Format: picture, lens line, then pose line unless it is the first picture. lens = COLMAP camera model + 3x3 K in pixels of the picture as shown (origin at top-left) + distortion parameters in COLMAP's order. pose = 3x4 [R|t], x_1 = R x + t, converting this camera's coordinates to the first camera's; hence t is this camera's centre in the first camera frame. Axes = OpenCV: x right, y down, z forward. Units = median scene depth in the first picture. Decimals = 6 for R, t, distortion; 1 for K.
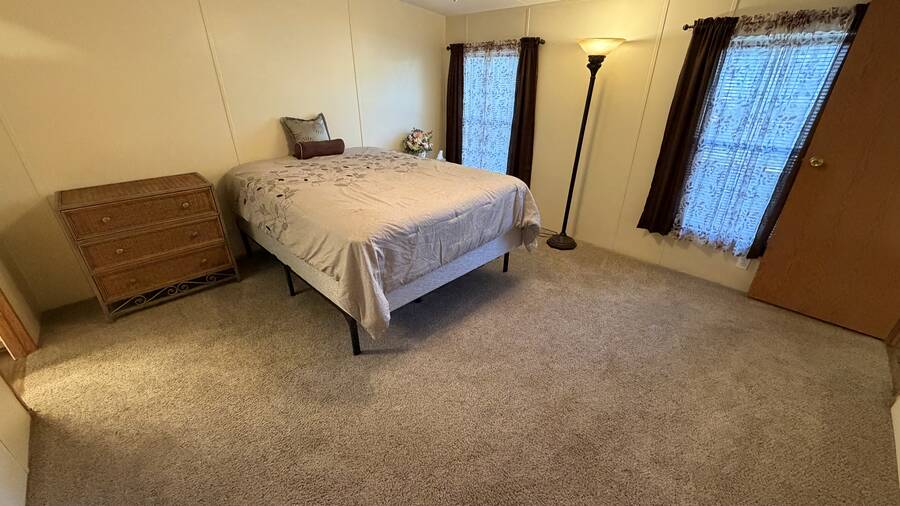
lens RADIAL K [[358.3, 0, 446.3], [0, 358.3, 254.3], [0, 0, 1]] dist [-0.000577, -0.000133]
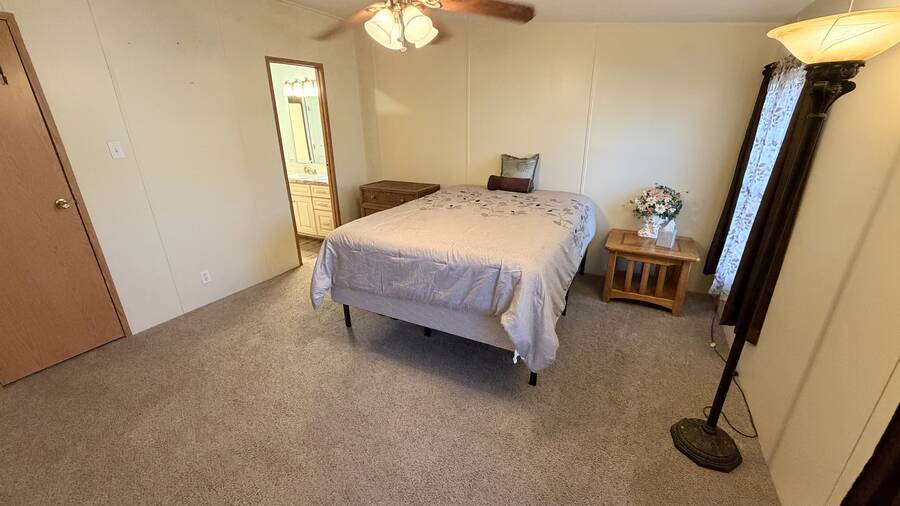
lens RADIAL K [[358.3, 0, 447.9], [0, 358.3, 251.2], [0, 0, 1]] dist [-0.000577, -0.000133]
pose [[0.298707, 0.316343, -0.900390, 0.958044], [-0.406399, 0.895808, 0.179910, -0.353026], [0.863490, 0.312177, 0.396146, 0.713756]]
